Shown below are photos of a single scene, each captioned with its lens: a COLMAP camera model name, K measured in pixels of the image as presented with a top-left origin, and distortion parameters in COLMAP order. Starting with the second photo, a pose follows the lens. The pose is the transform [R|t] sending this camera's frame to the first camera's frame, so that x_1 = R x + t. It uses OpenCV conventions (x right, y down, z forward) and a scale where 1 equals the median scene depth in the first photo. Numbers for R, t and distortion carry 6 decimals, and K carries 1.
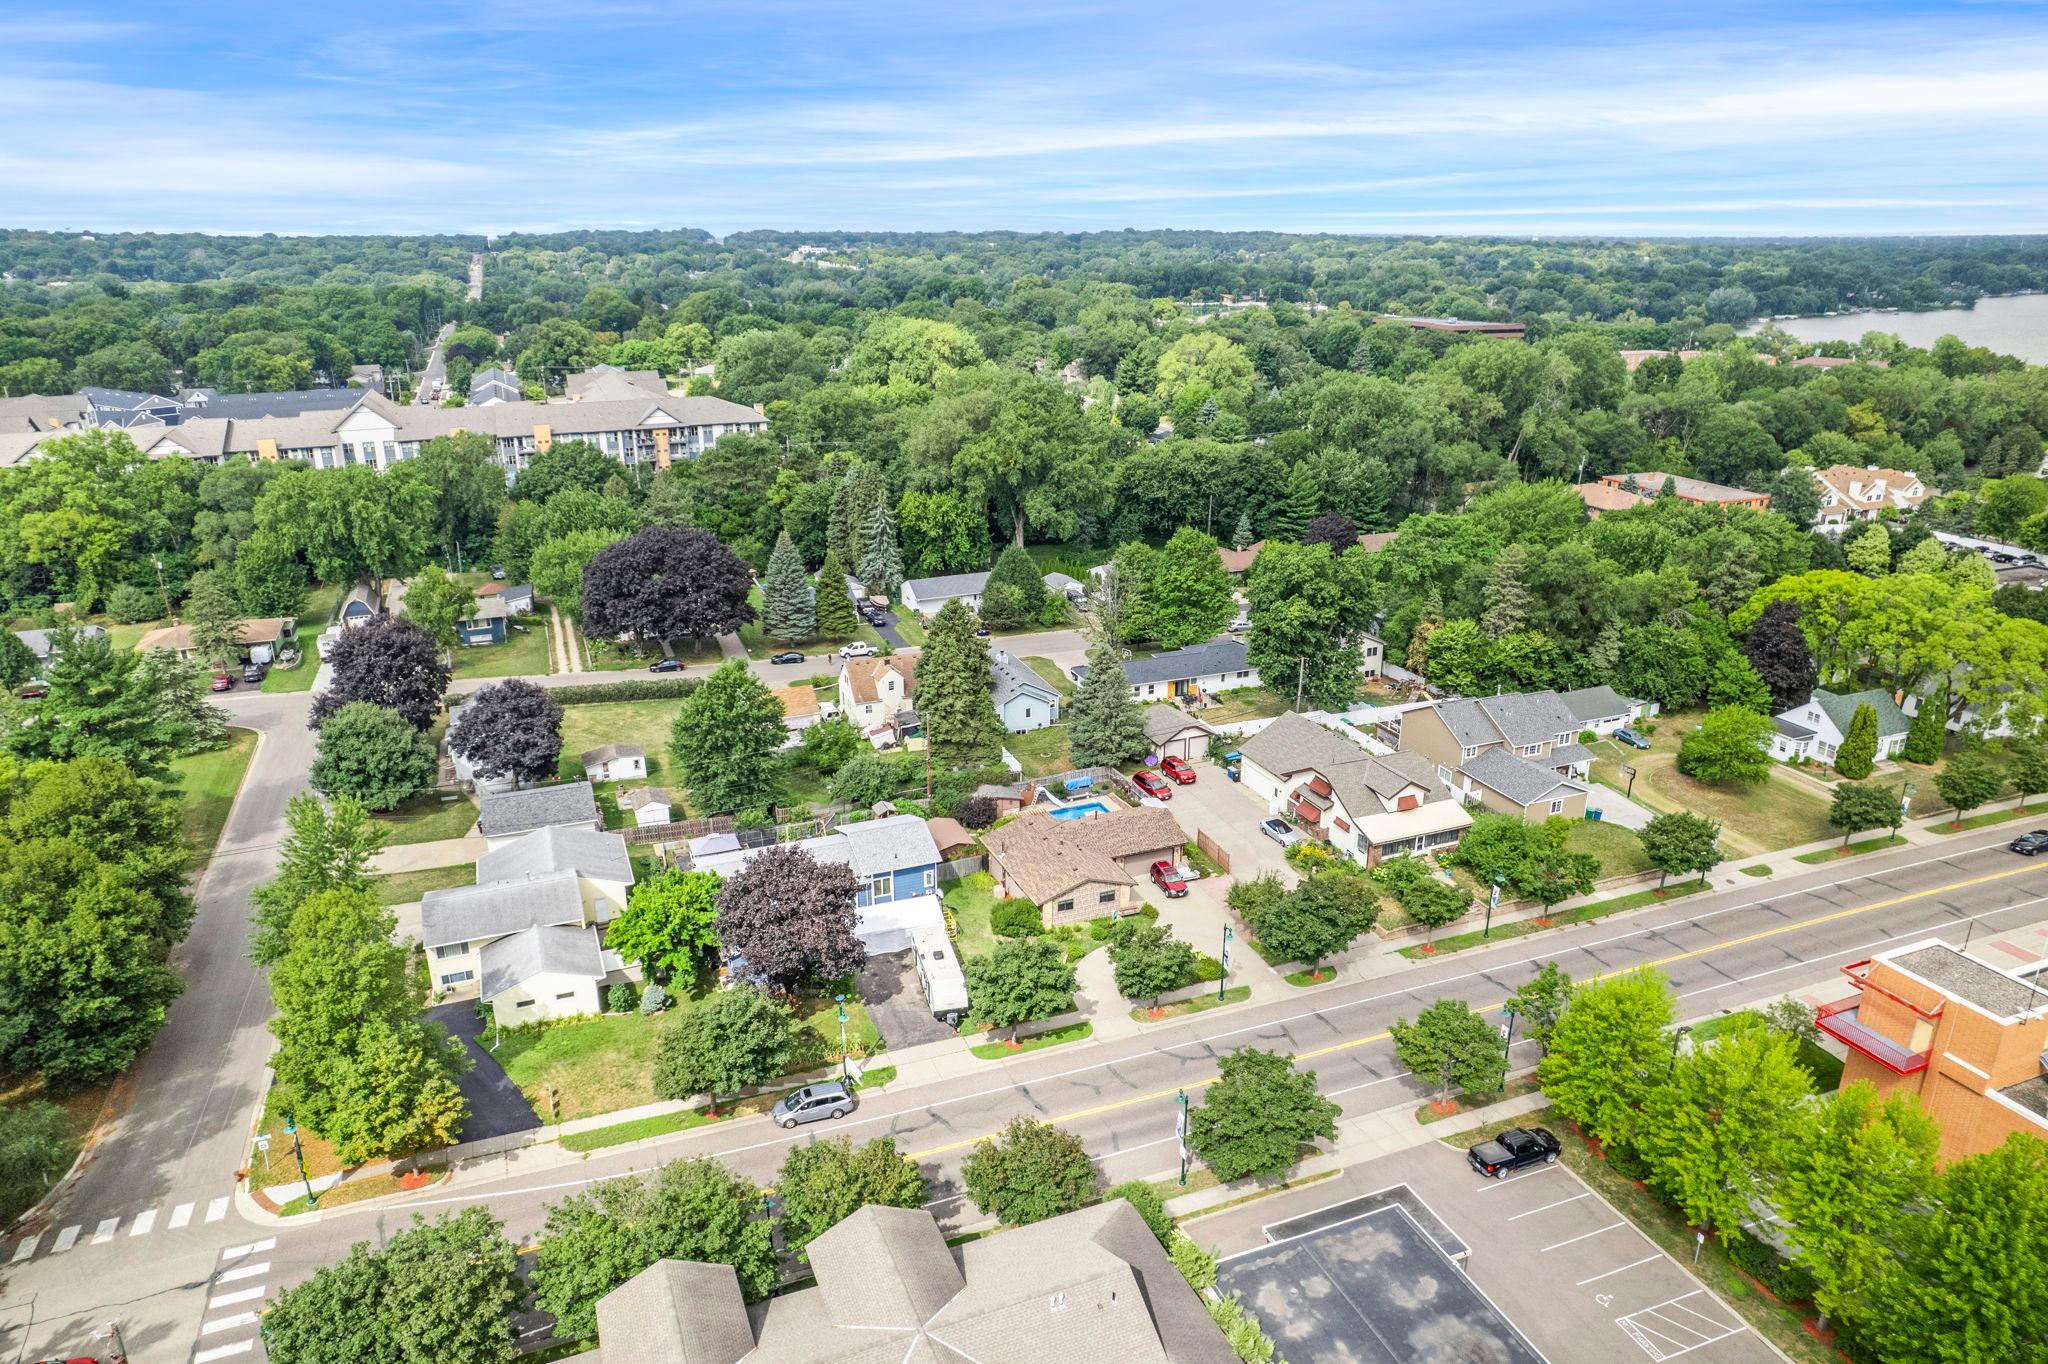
lens RADIAL K [[1318.4, 0, 995.0], [0, 1318.4, 702.5], [0, 0, 1]] dist [-0.072663, 0.061058]
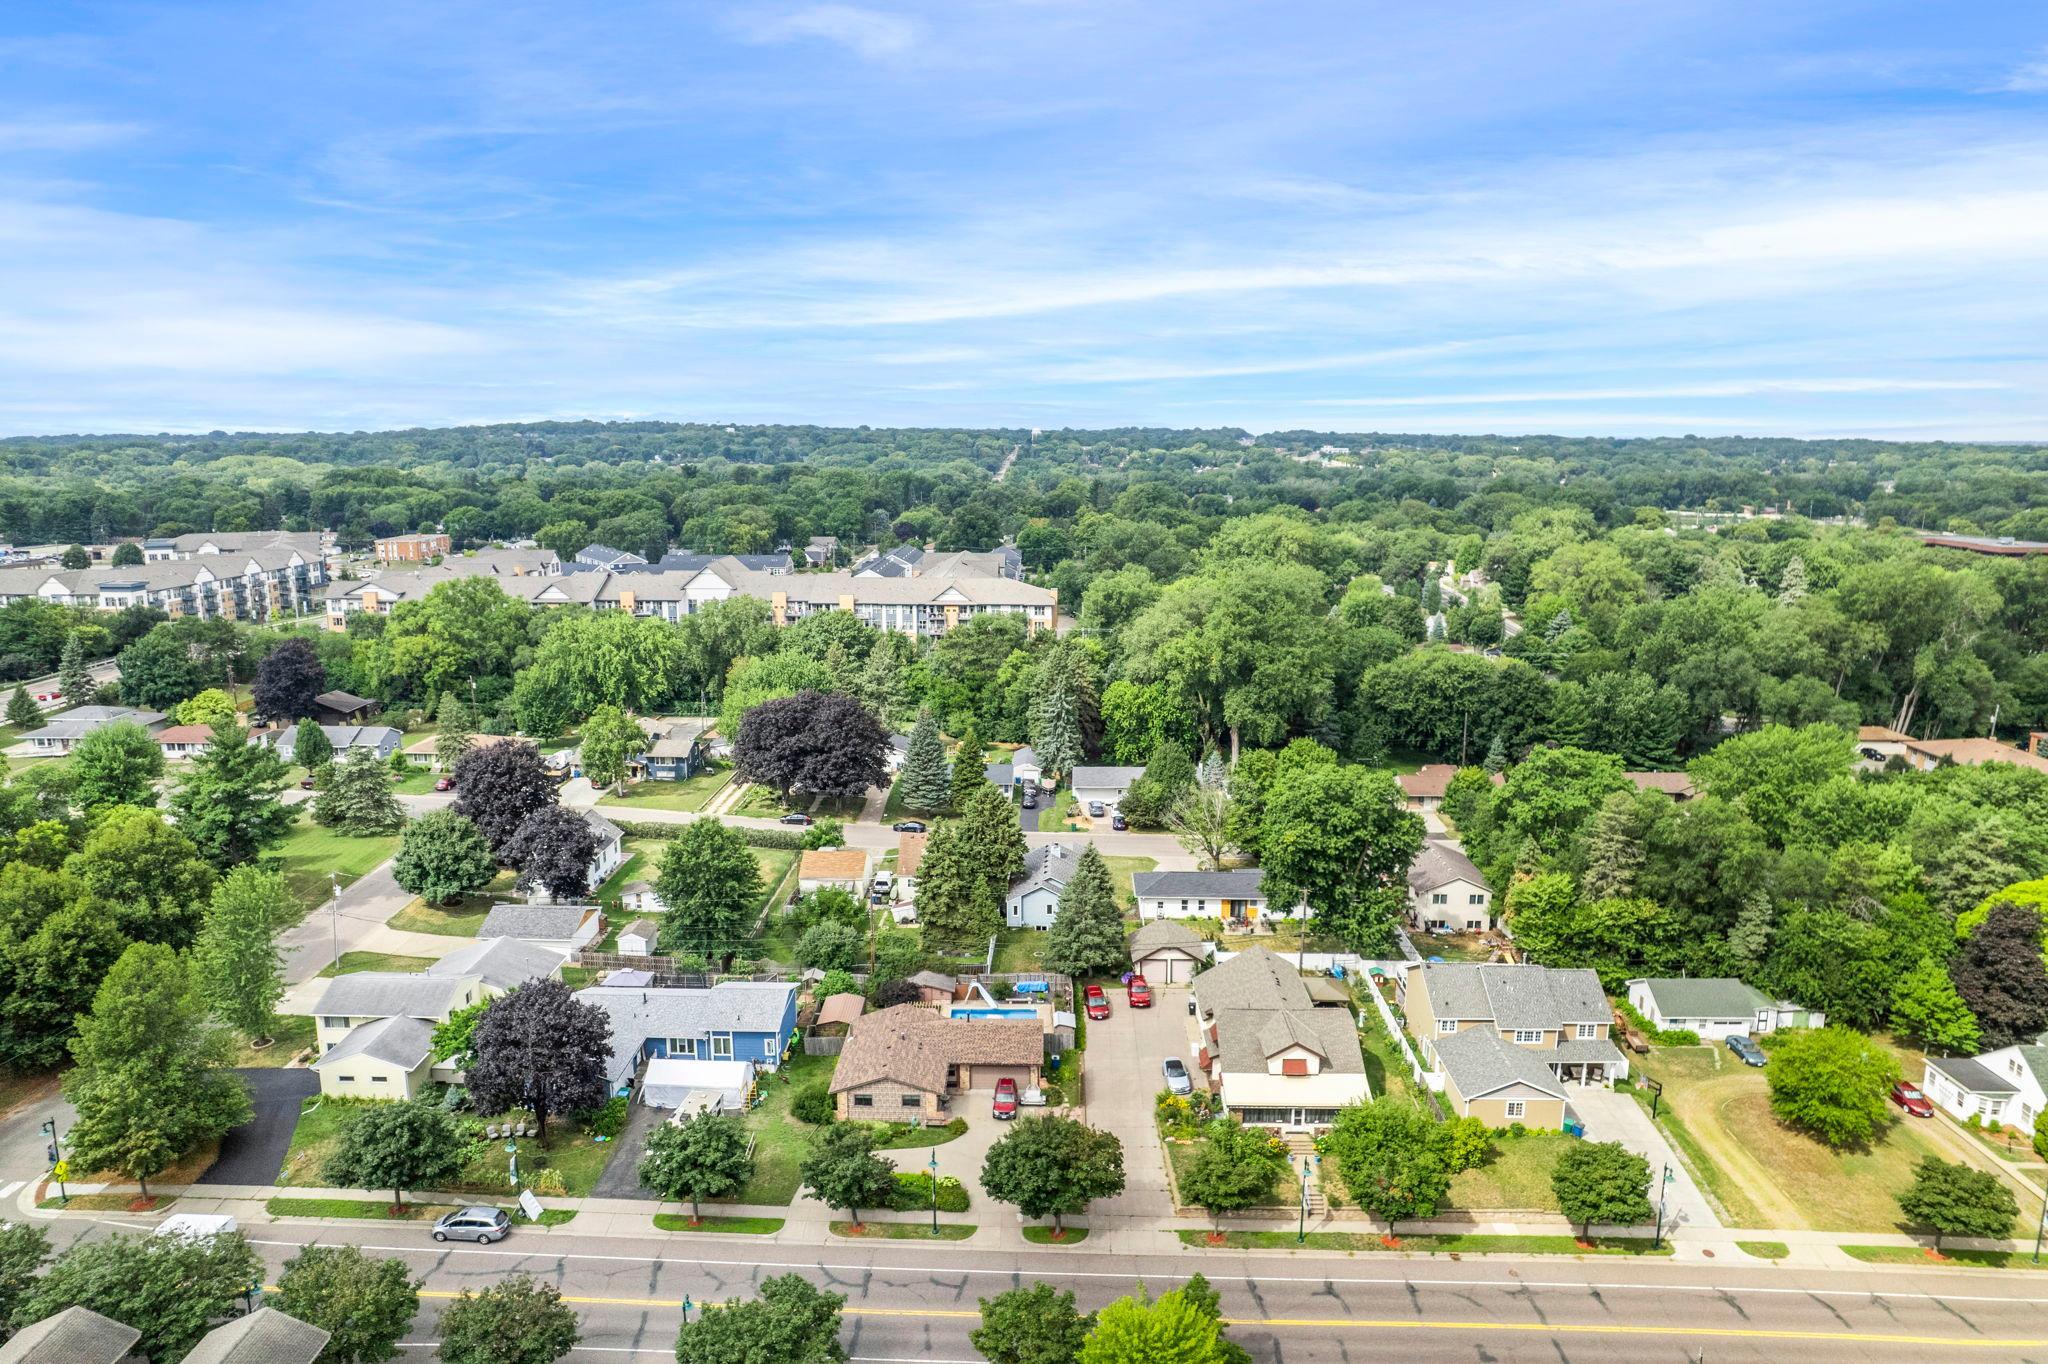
lens RADIAL K [[1318.4, 0, 999.5], [0, 1318.4, 690.9], [0, 0, 1]] dist [-0.072663, 0.061058]
pose [[0.917216, 0.083355, -0.389573, 0.300986], [-0.141048, 0.982473, -0.121870, -0.022639], [0.372587, 0.166730, 0.912897, 0.068309]]
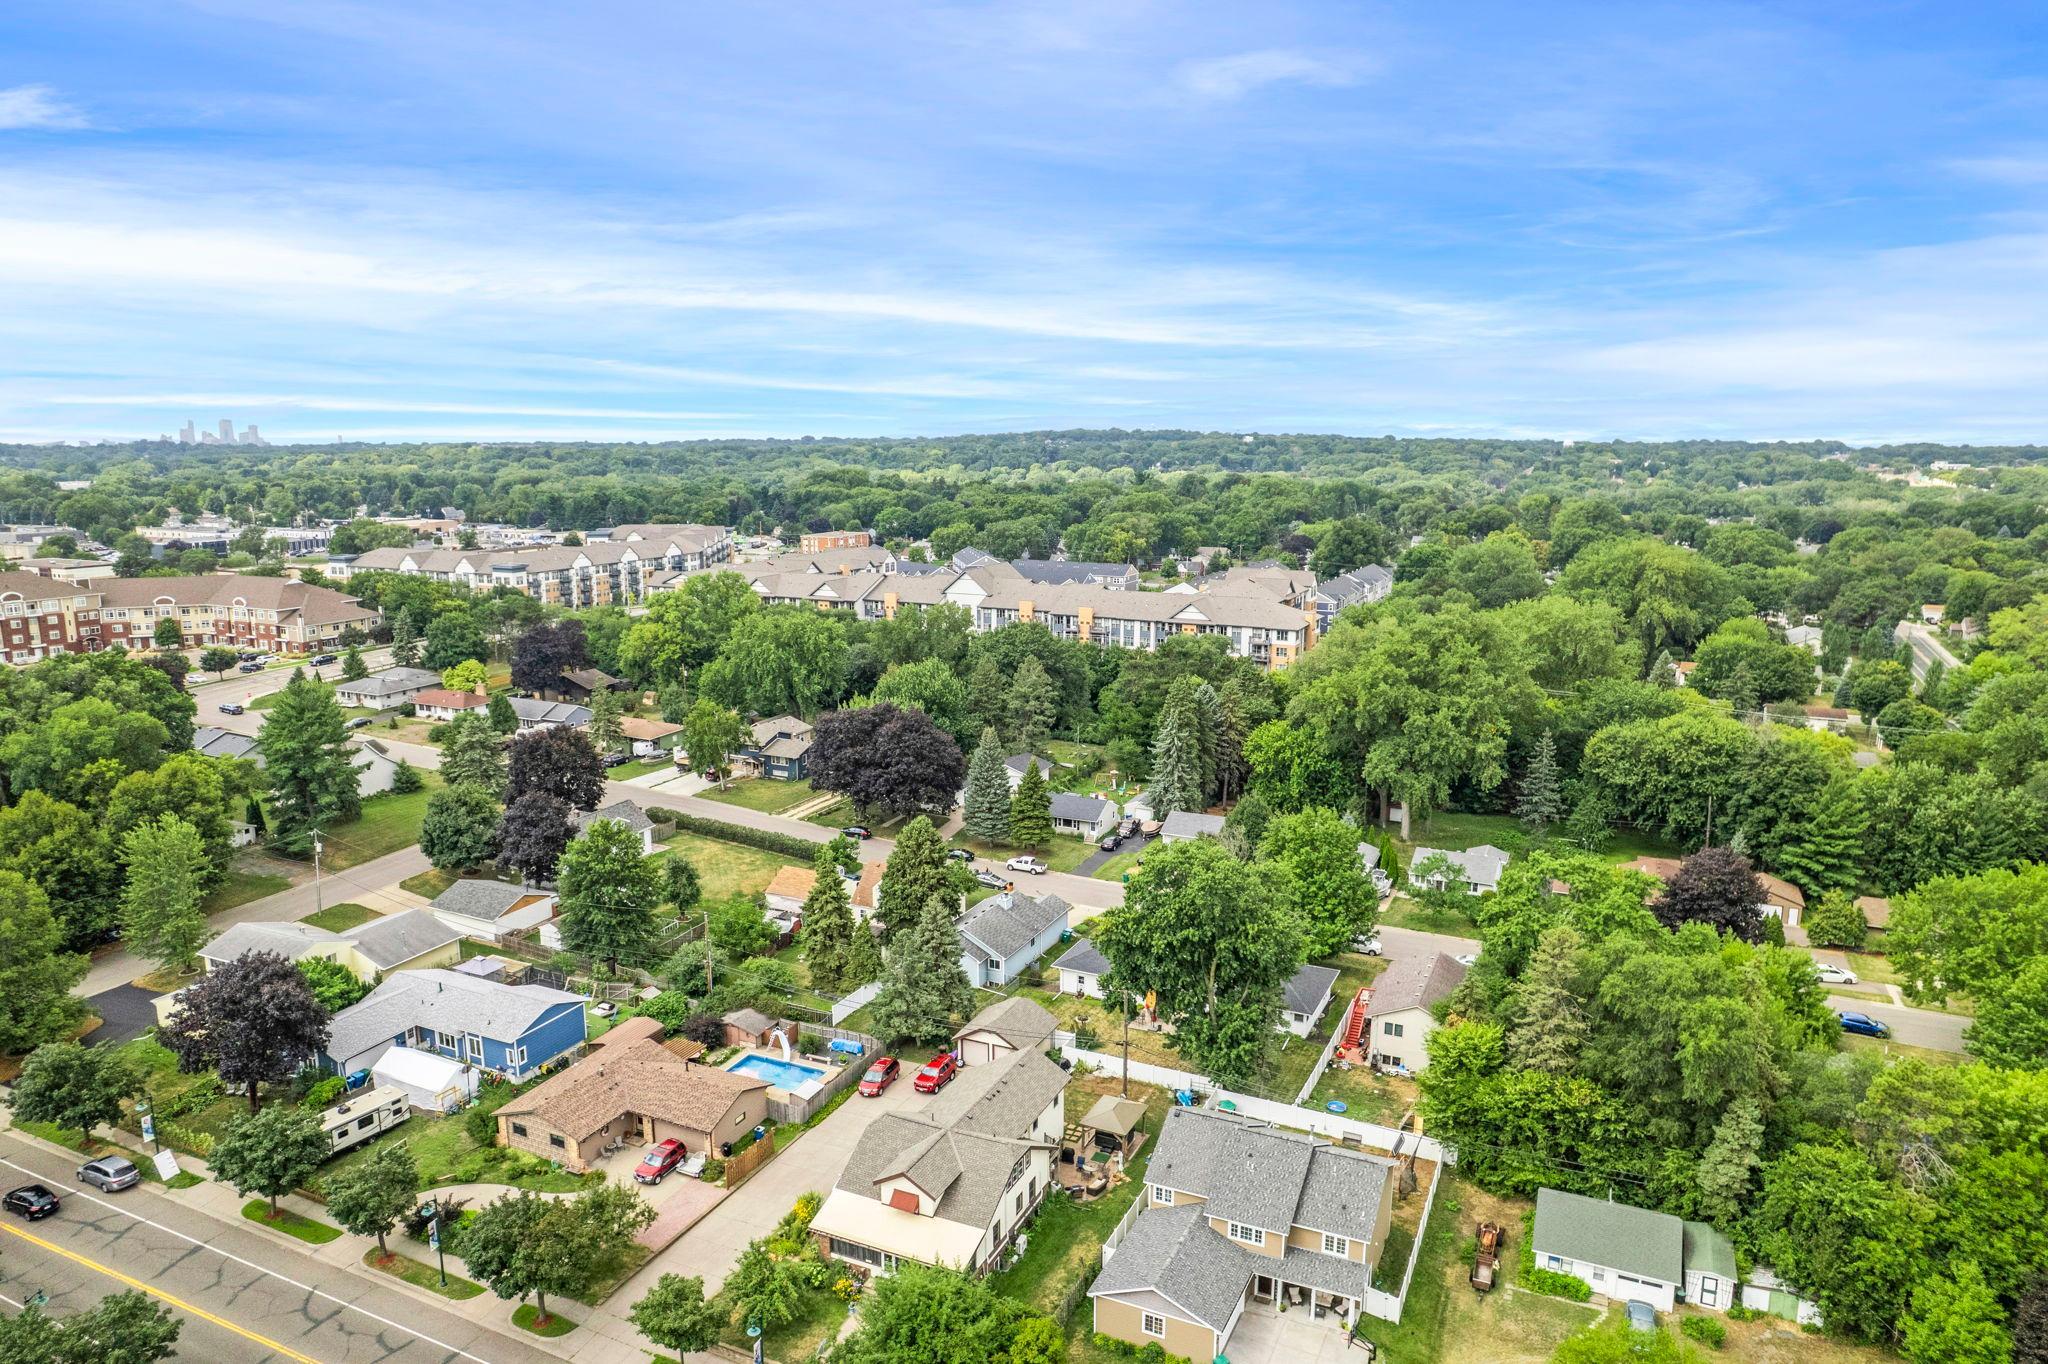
lens RADIAL K [[1318.4, 0, 1008.6], [0, 1318.4, 682.1], [0, 0, 1]] dist [-0.072663, 0.061058]
pose [[0.683876, 0.138851, -0.716264, 0.547967], [-0.253157, 0.965891, -0.054467, -0.113768], [0.684269, 0.218576, 0.695701, 0.324709]]
